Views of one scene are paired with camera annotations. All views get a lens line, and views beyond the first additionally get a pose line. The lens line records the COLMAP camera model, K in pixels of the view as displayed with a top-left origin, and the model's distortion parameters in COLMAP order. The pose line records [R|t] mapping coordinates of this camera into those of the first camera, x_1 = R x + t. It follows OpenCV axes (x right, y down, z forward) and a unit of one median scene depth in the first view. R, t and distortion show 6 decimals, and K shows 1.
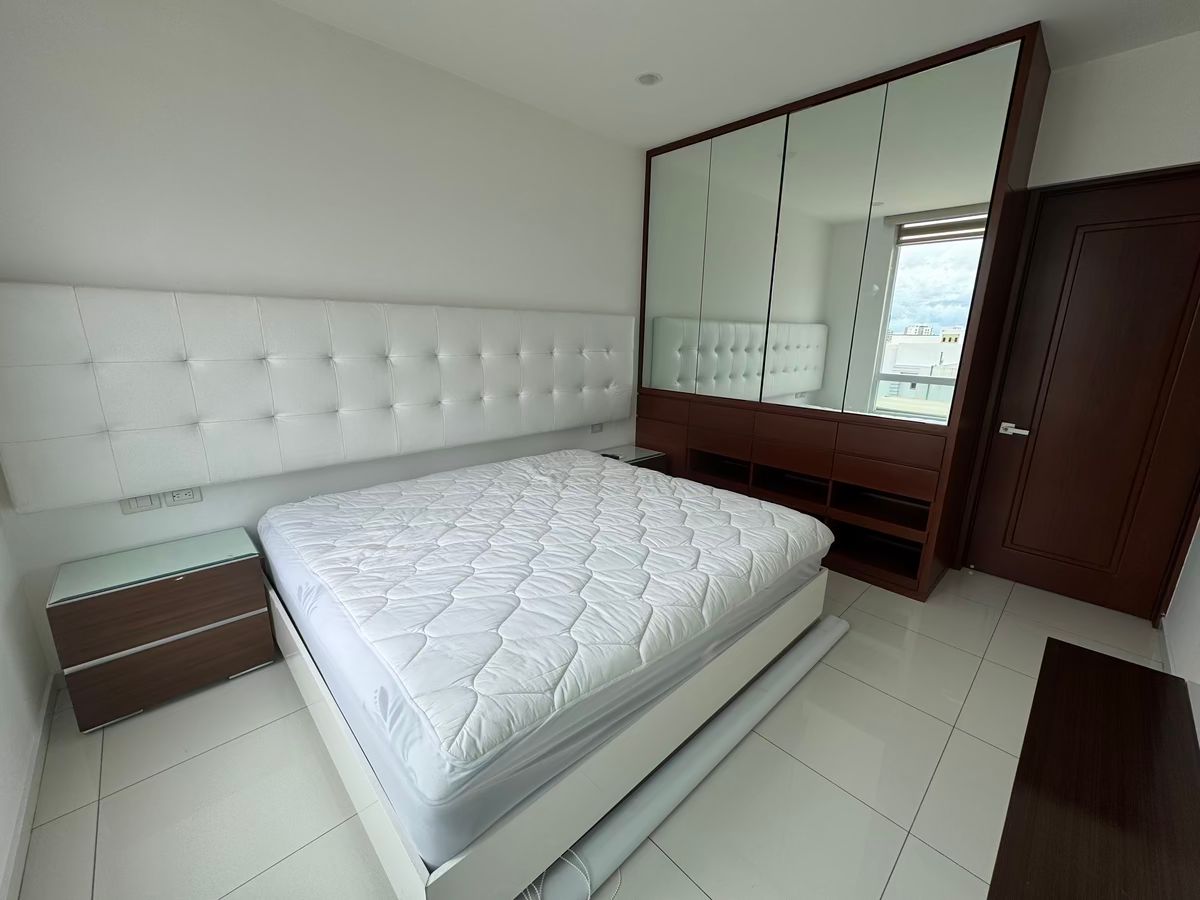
lens RADIAL K [[480.8, 0, 600.0], [0, 480.8, 450.0], [0, 0, 1]] dist [0.001384, 0.000254]
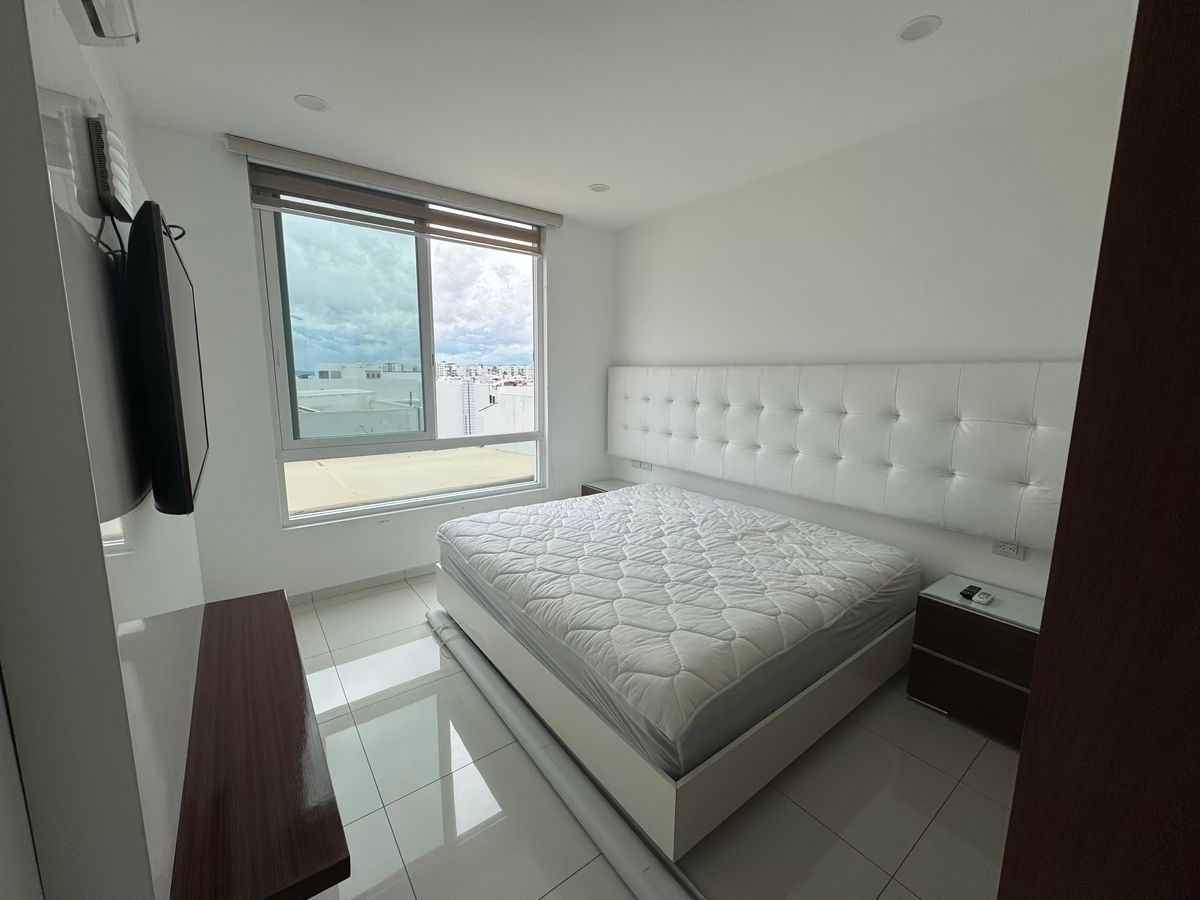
lens RADIAL K [[480.8, 0, 600.0], [0, 480.8, 450.0], [0, 0, 1]] dist [0.001384, 0.000254]
pose [[-0.102020, 0.136528, -0.985369, 0.826852], [-0.251453, 0.954831, 0.158331, -0.174209], [0.962478, 0.263927, -0.063082, 0.690789]]
